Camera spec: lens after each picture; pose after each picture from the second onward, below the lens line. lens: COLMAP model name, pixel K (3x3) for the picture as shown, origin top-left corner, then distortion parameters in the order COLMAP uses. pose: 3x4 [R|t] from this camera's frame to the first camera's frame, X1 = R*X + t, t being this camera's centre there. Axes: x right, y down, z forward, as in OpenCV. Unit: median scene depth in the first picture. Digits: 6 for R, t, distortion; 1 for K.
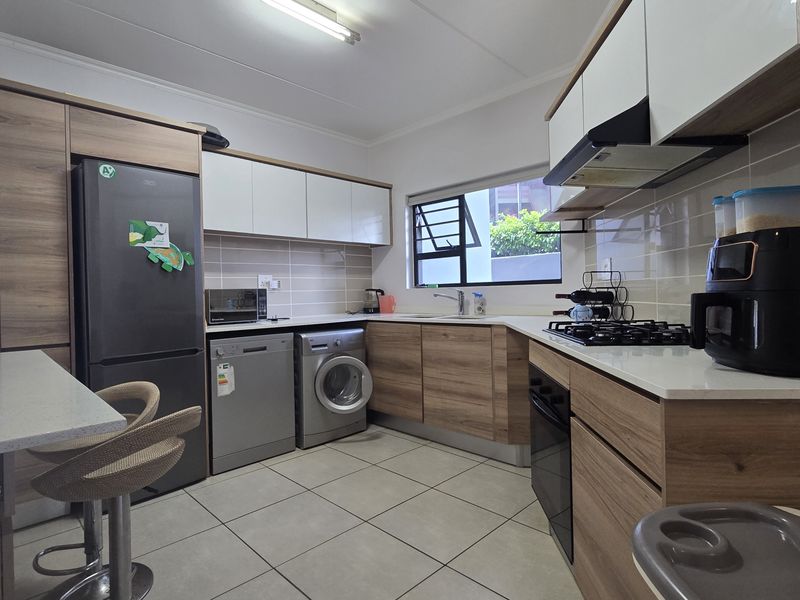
lens RADIAL K [[434.7, 0, 397.2], [0, 434.7, 294.5], [0, 0, 1]] dist [0.001070, -0.003543]
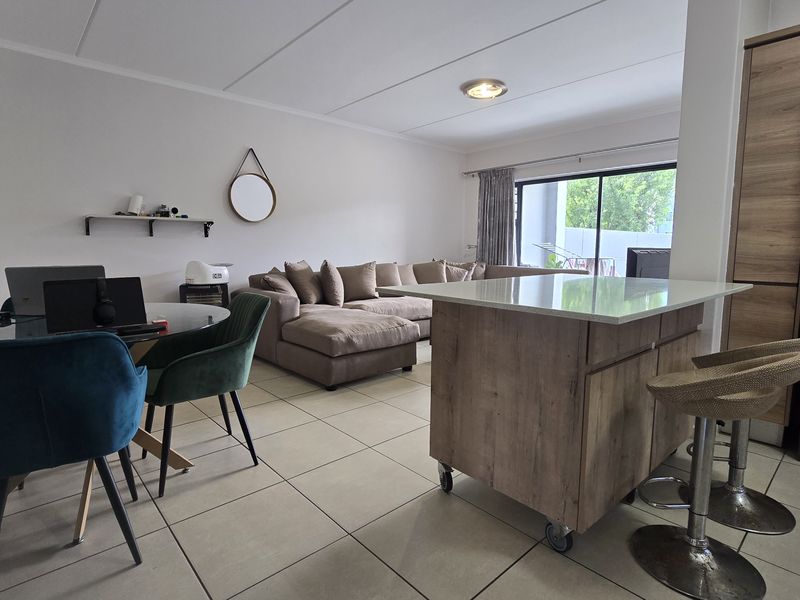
lens RADIAL K [[434.7, 0, 396.7], [0, 434.7, 295.0], [0, 0, 1]] dist [0.001070, -0.003543]
pose [[-0.034902, 0.132229, -0.990605, 0.243726], [-0.001526, 0.991200, 0.132363, 0.007008], [0.999390, 0.006132, -0.034393, 0.103980]]
